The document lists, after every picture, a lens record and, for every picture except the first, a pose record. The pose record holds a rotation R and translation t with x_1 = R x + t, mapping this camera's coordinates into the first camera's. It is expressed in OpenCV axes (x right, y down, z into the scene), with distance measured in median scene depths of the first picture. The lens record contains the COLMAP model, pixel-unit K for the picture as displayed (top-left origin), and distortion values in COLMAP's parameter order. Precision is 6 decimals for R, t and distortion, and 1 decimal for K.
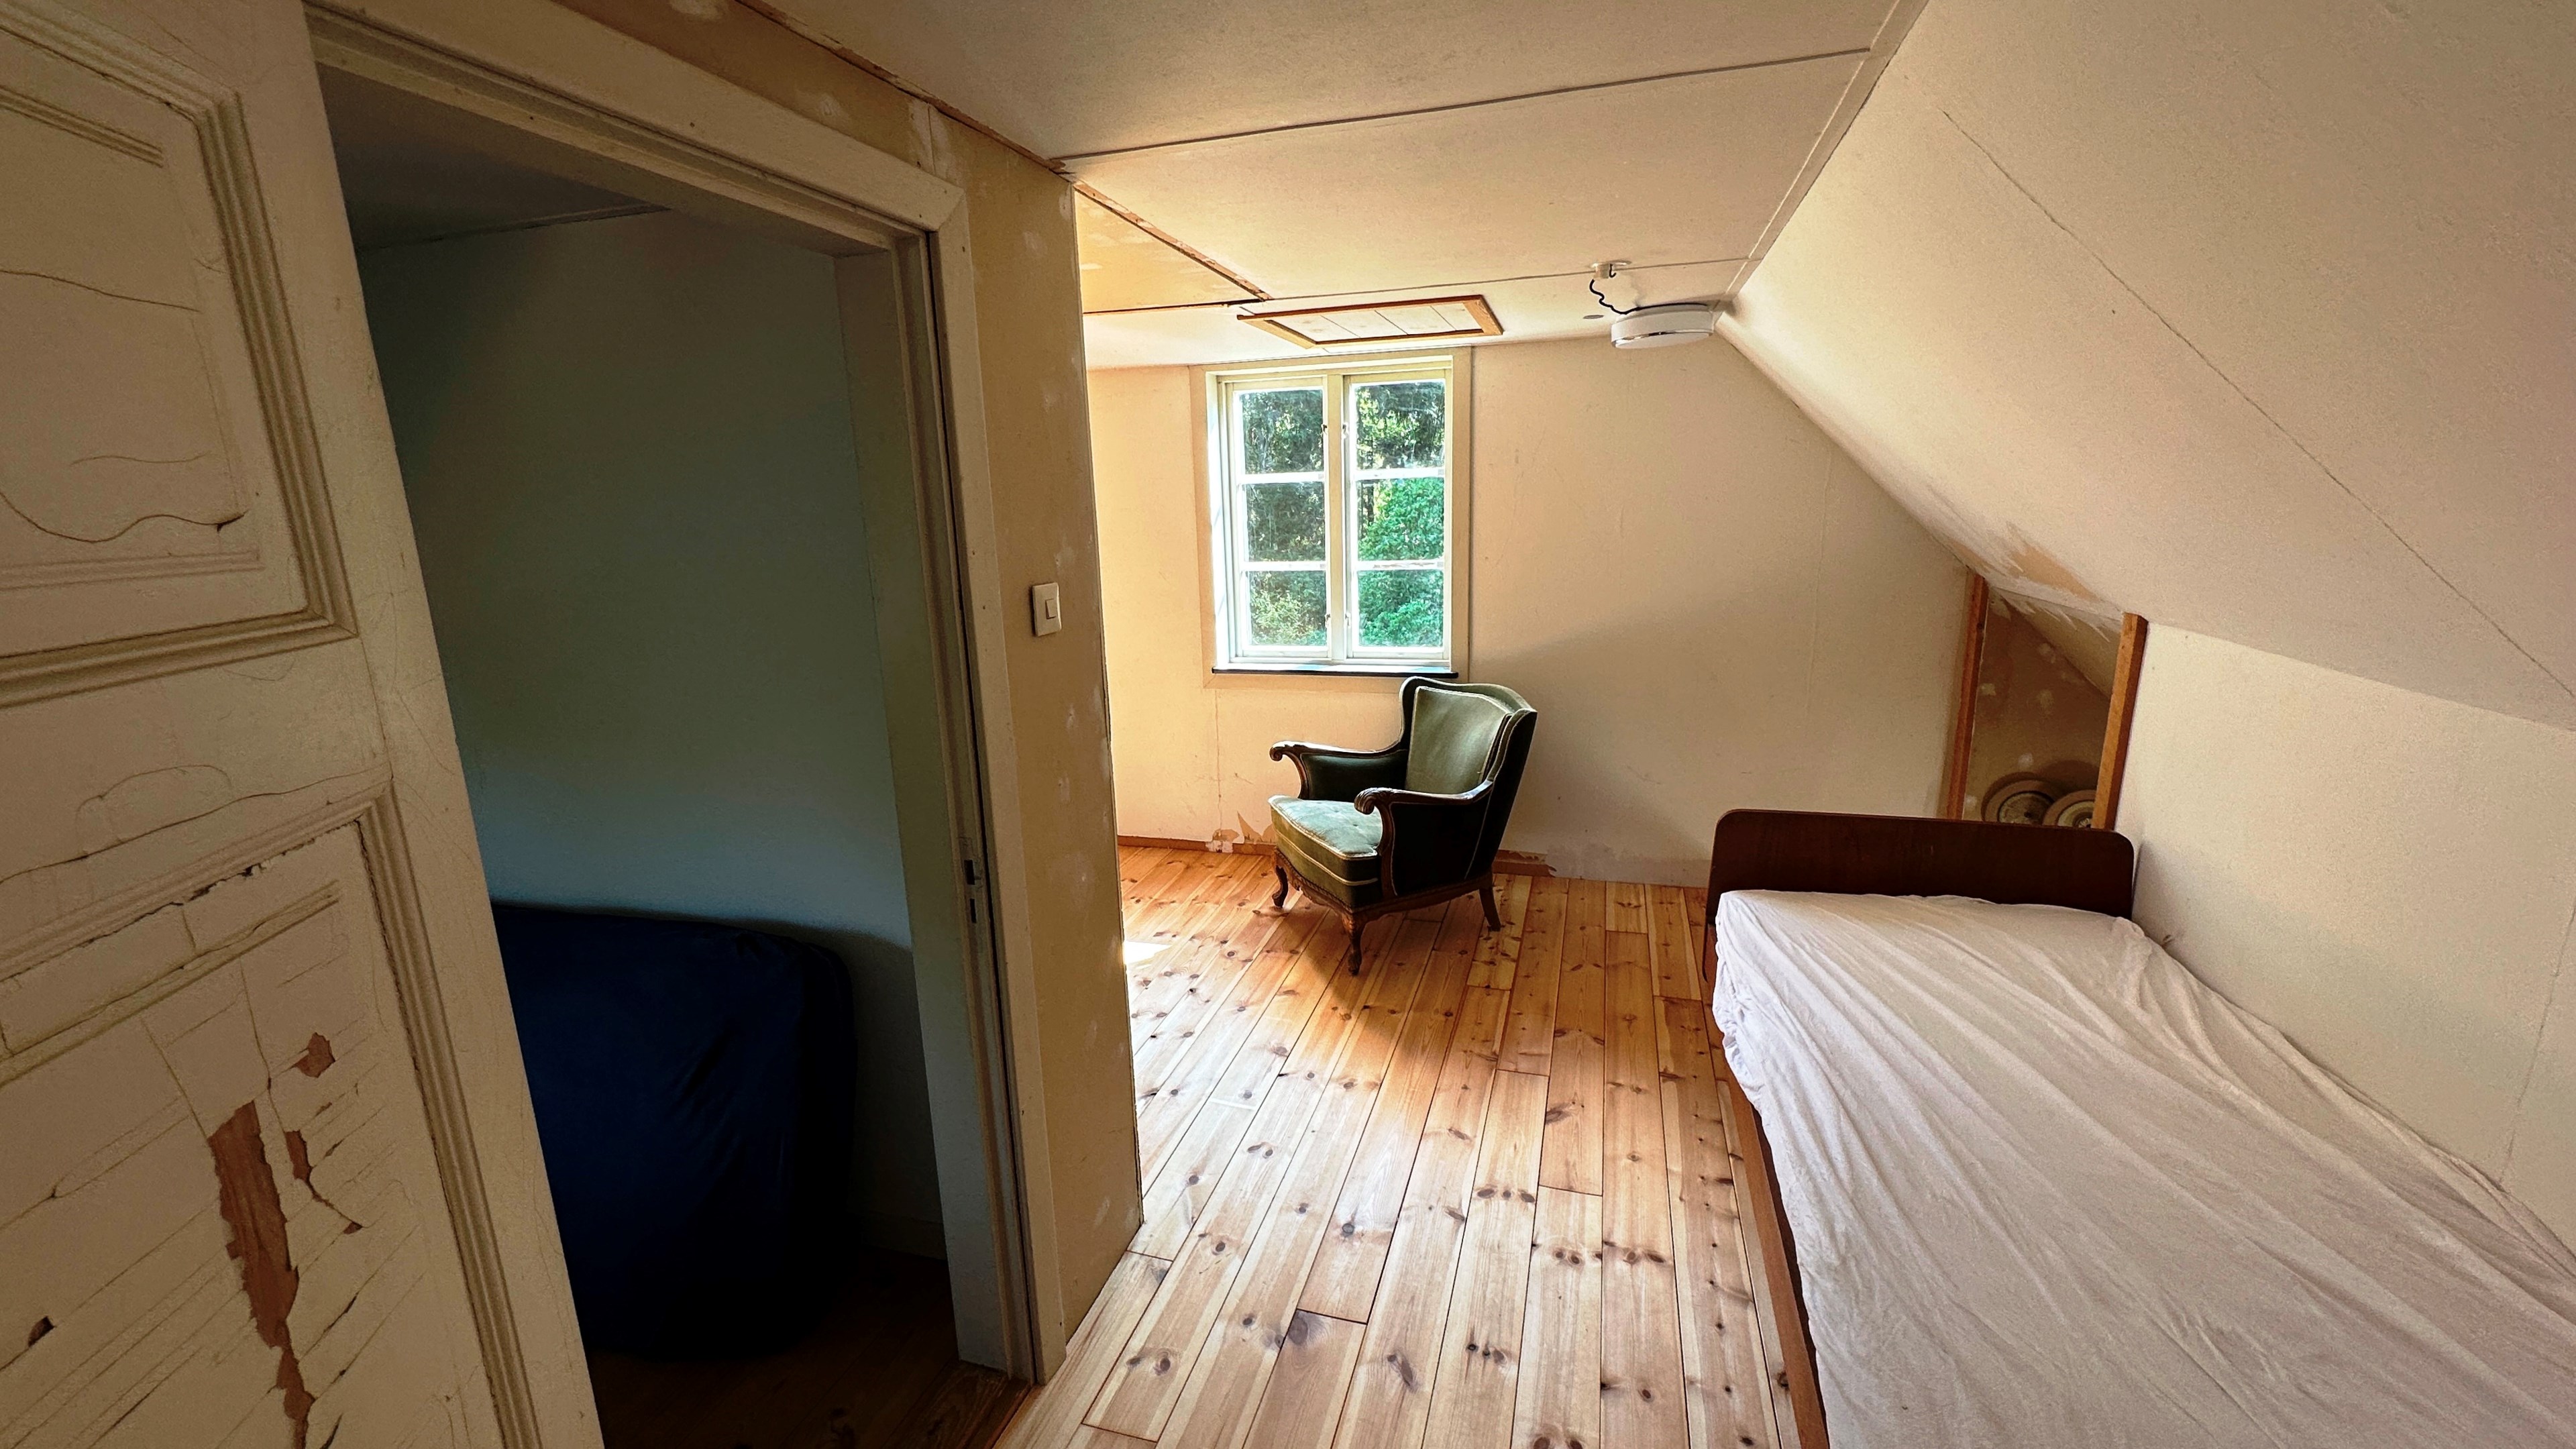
lens RADIAL K [[1037.2, 0, 1295.3], [0, 1037.2, 729.2], [0, 0, 1]] dist [-0.001183, 0.000718]
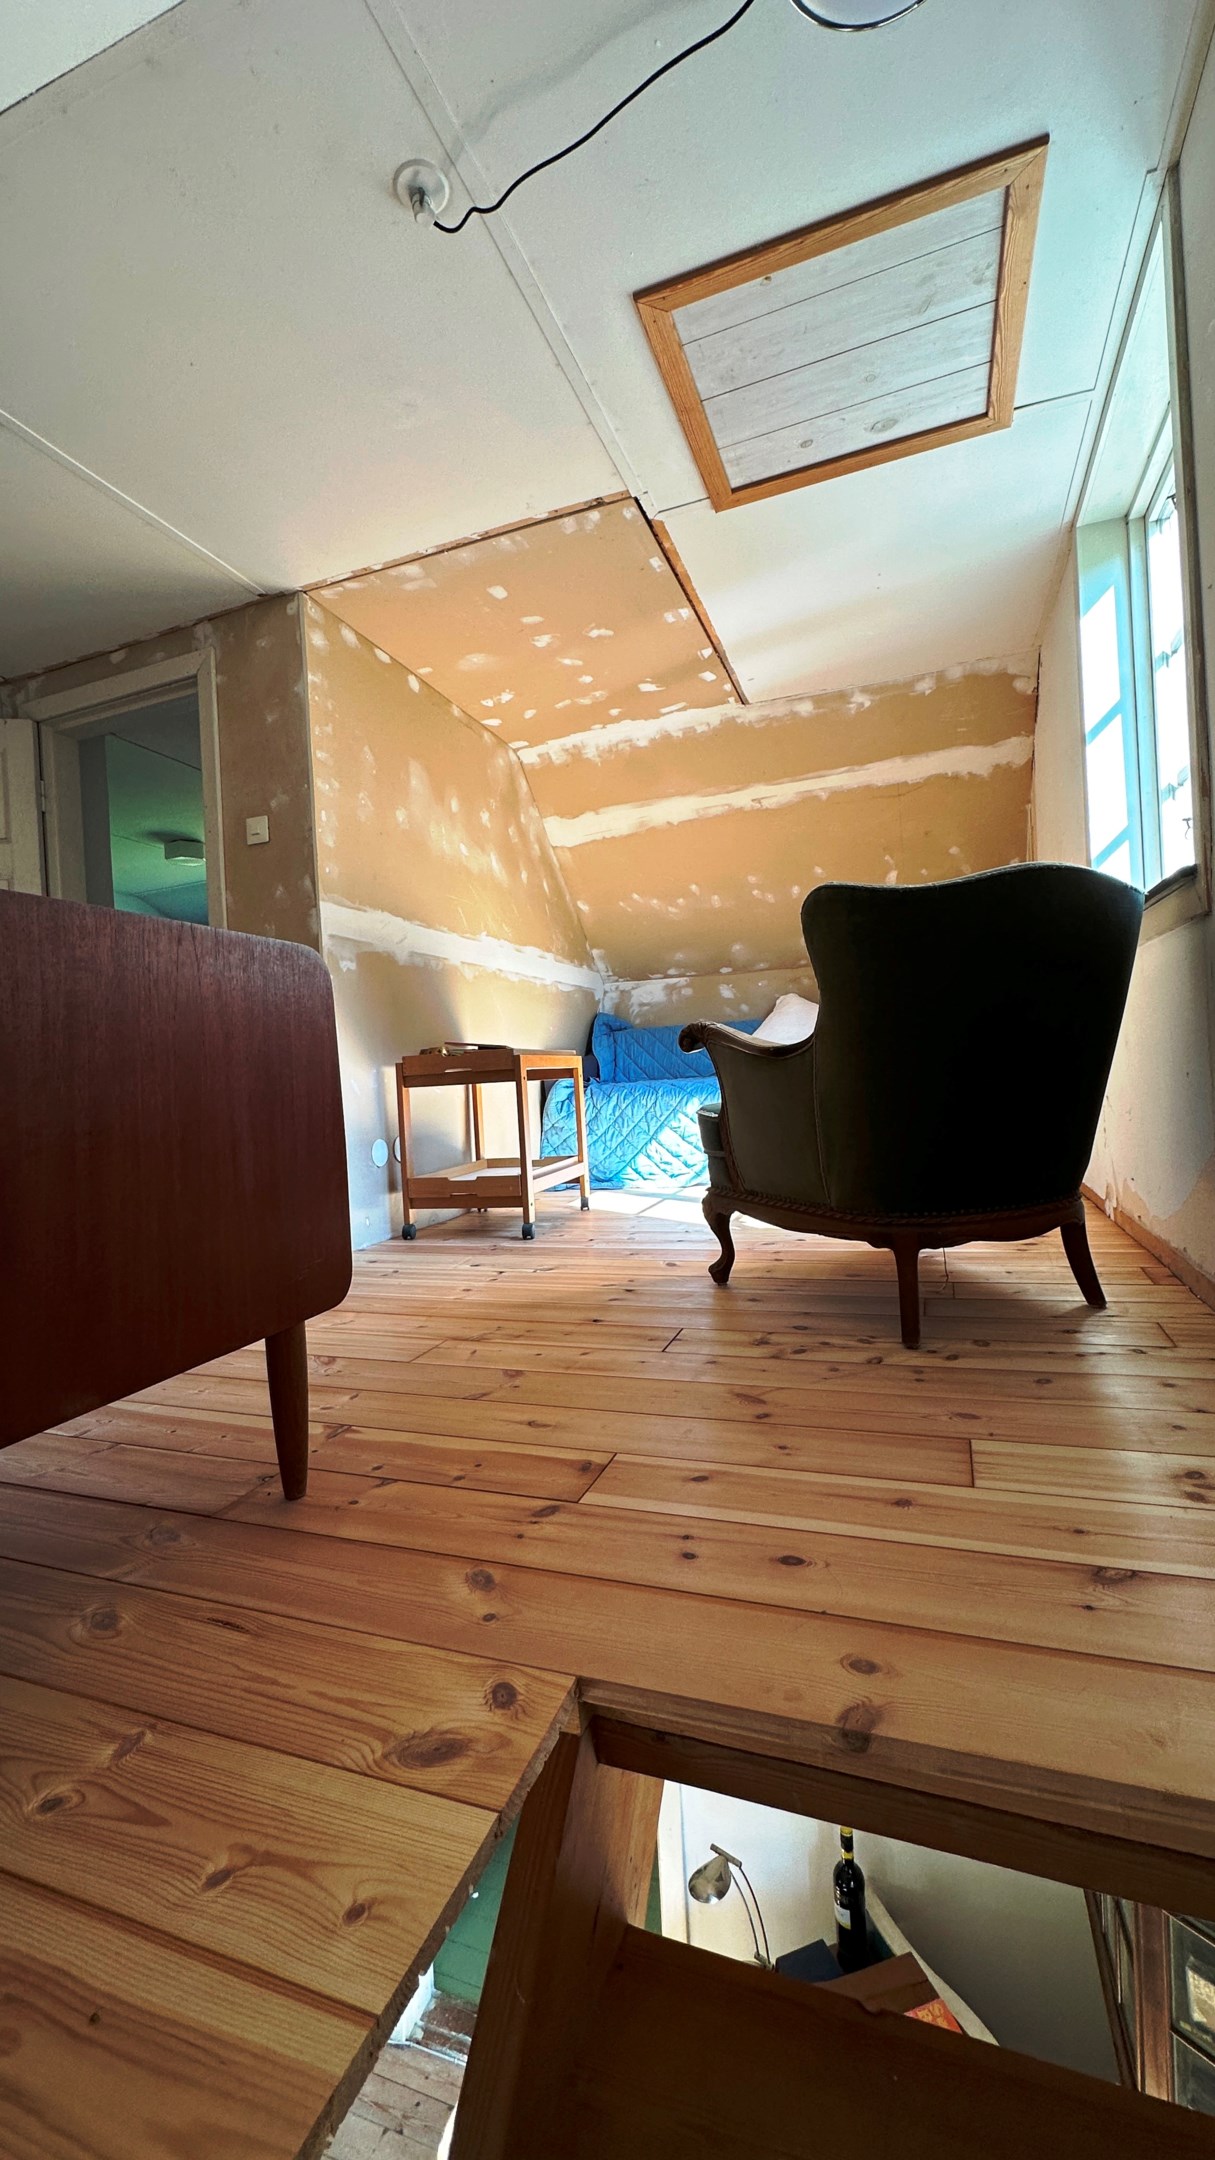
lens RADIAL K [[869.7, 0, 607.2], [0, 869.7, 1077.8], [0, 0, 1]] dist [-0.001183, 0.000718]
pose [[-0.071746, 0.035512, -0.996791, 0.618021], [-0.170980, 0.984135, 0.047367, 0.068269], [0.982659, 0.173829, -0.064536, 0.851484]]
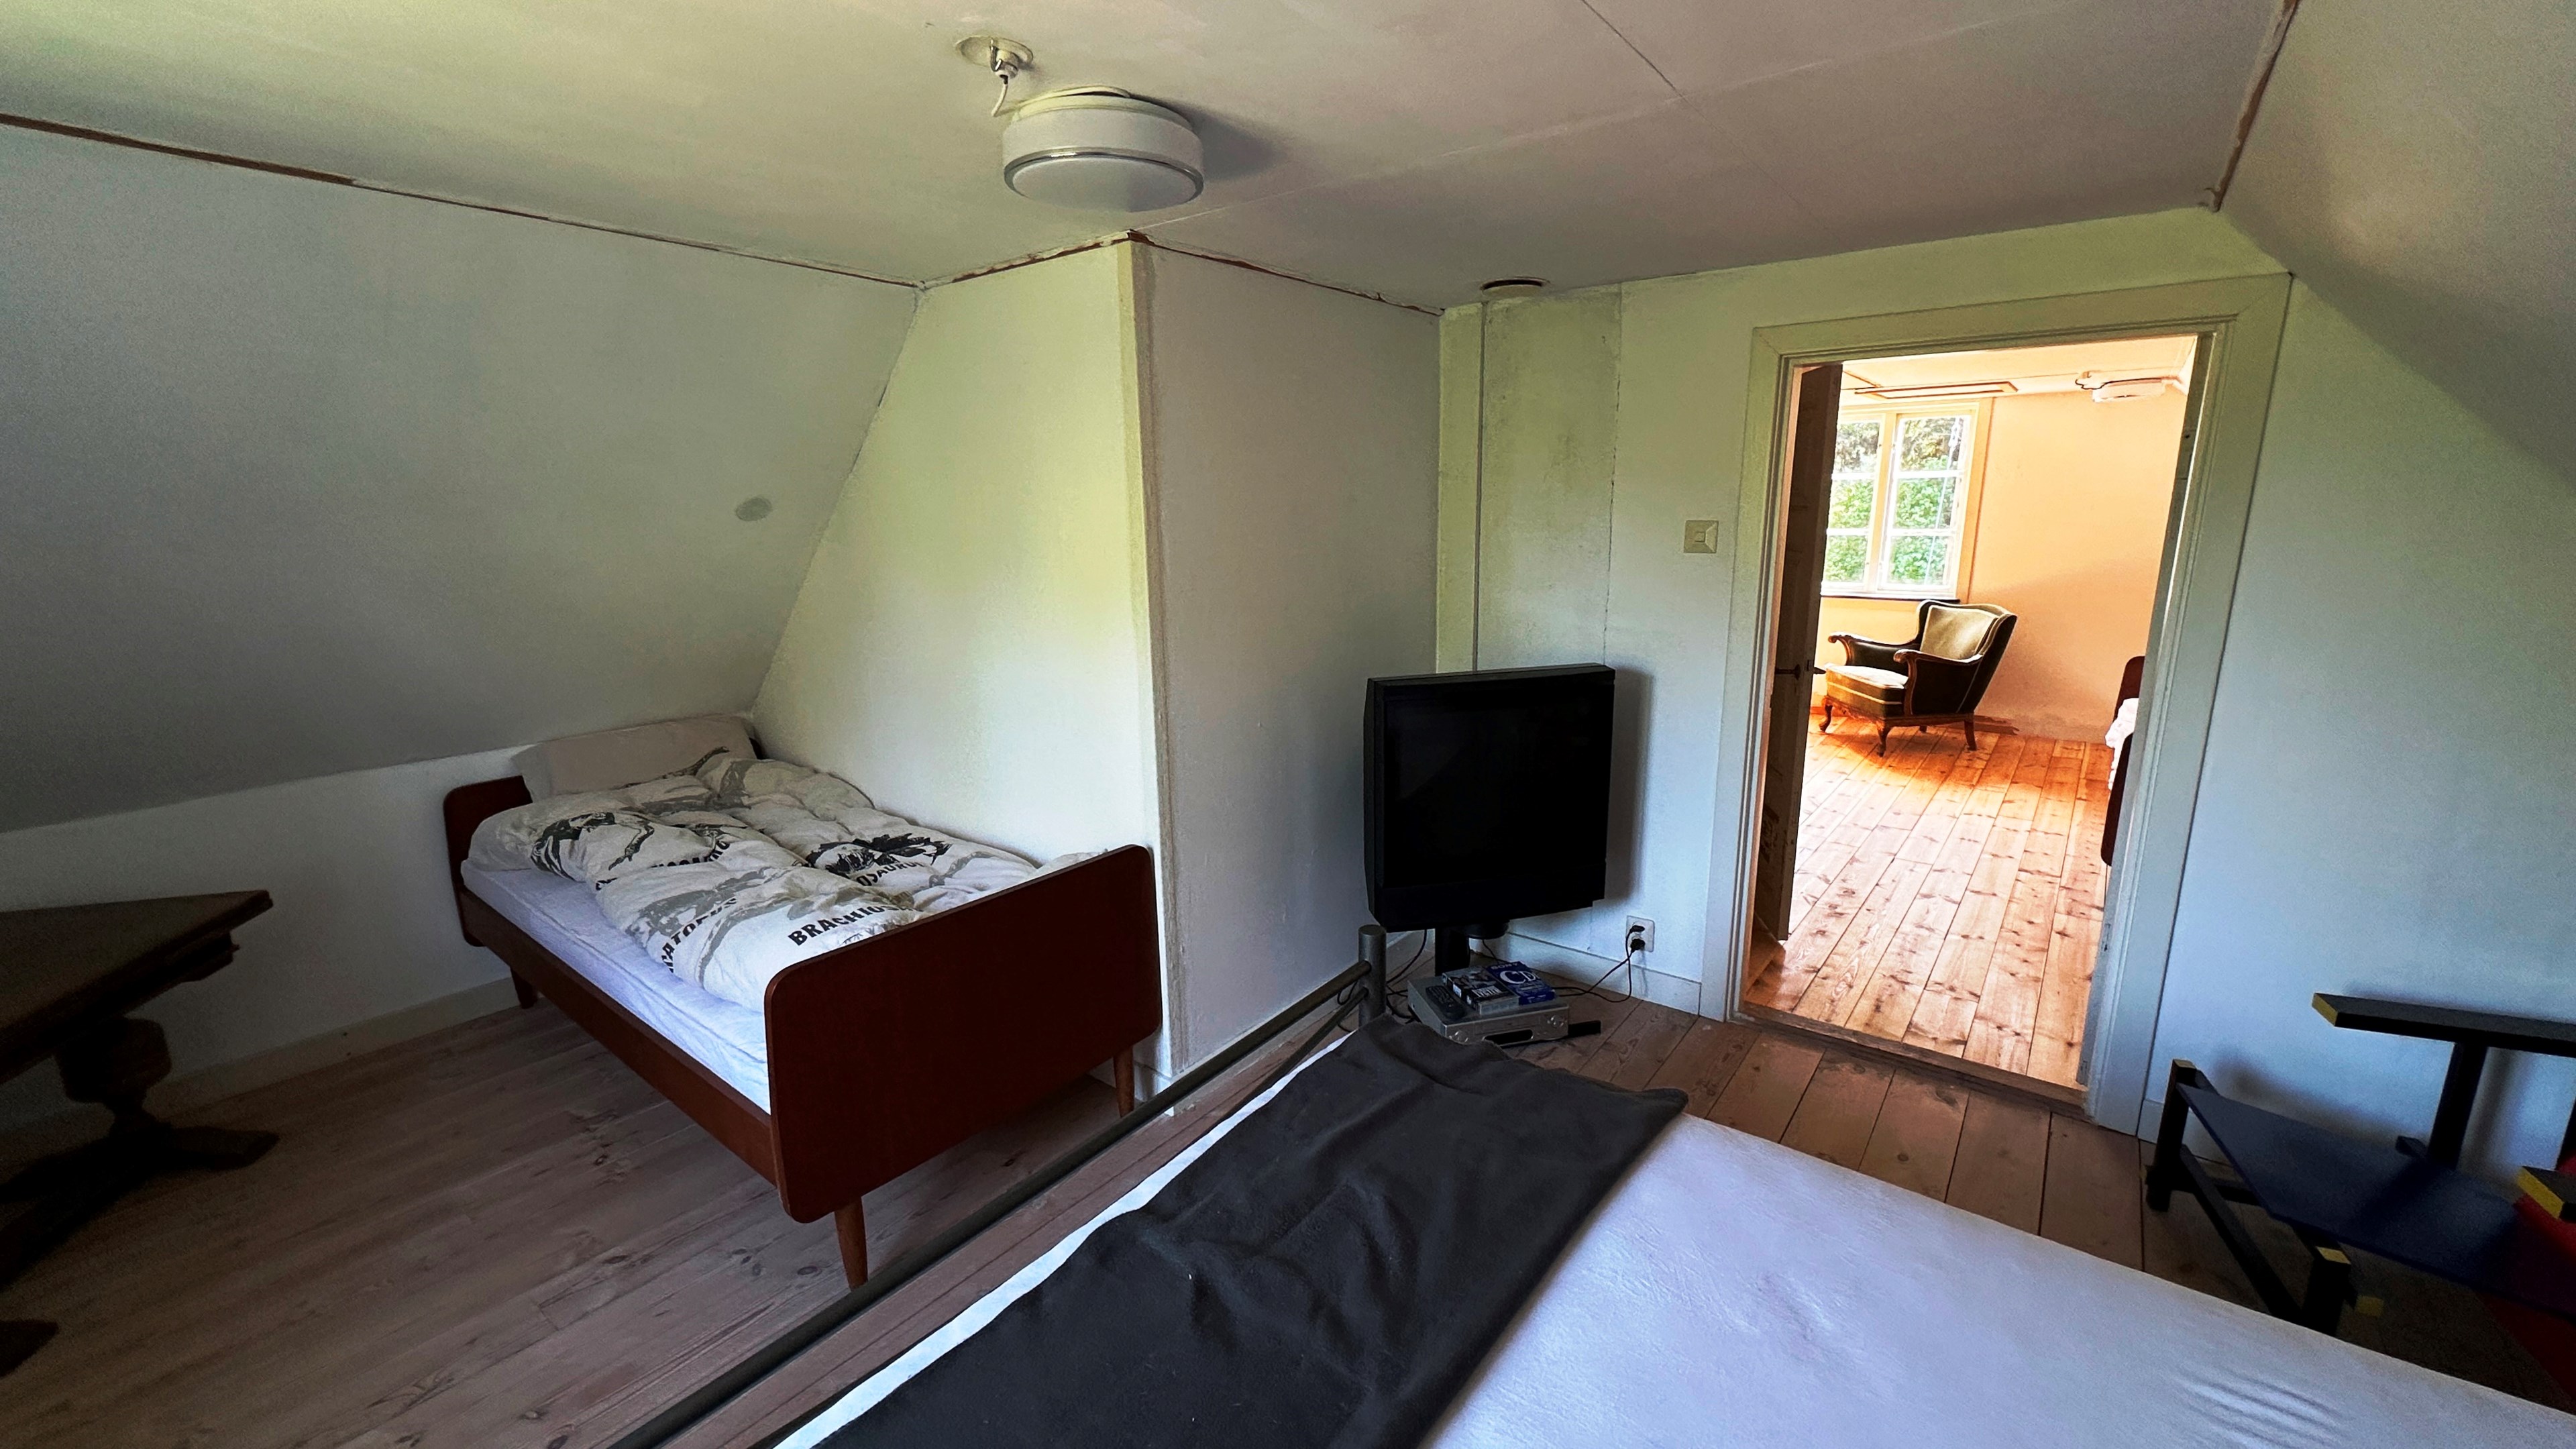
lens RADIAL K [[1037.2, 0, 1278.8], [0, 1037.2, 724.1], [0, 0, 1]] dist [-0.001183, 0.000718]
pose [[0.924587, 0.089950, -0.370200, -0.217159], [-0.085699, 0.995929, 0.027950, 0.193854], [0.371207, 0.005883, 0.928531, -0.927026]]
